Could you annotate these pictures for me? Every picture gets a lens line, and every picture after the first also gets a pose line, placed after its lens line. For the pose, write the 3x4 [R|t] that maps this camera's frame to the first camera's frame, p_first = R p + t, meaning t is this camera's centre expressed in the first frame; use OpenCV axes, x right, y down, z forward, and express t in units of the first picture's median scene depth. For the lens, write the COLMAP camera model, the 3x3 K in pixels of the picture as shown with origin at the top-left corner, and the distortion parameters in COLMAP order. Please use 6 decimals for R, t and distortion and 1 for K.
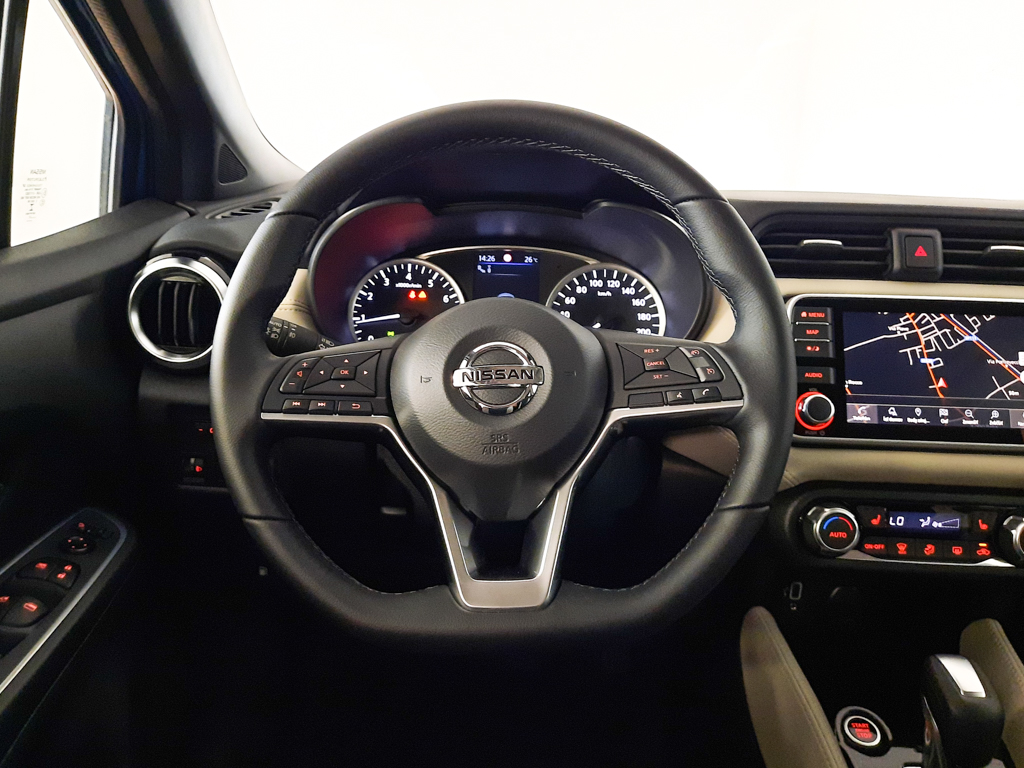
lens RADIAL K [[888.7, 0, 512.0], [0, 888.7, 384.0], [0, 0, 1]] dist [0.099055, -0.166945]
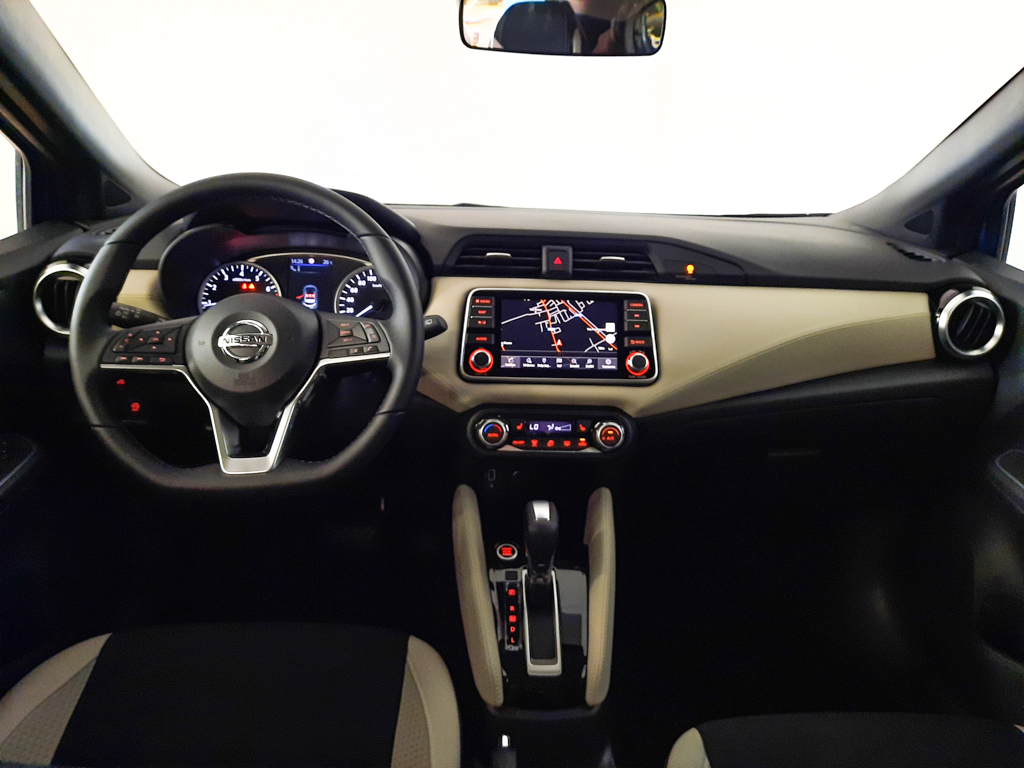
lens RADIAL K [[760.5, 0, 515.3], [0, 760.5, 384.8], [0, 0, 1]] dist [0.062738, -0.085285]
pose [[0.995394, -0.016786, 0.094383, 0.265744], [0.012516, 0.998879, 0.045645, 0.011489], [-0.095044, -0.044254, 0.994489, -0.376832]]
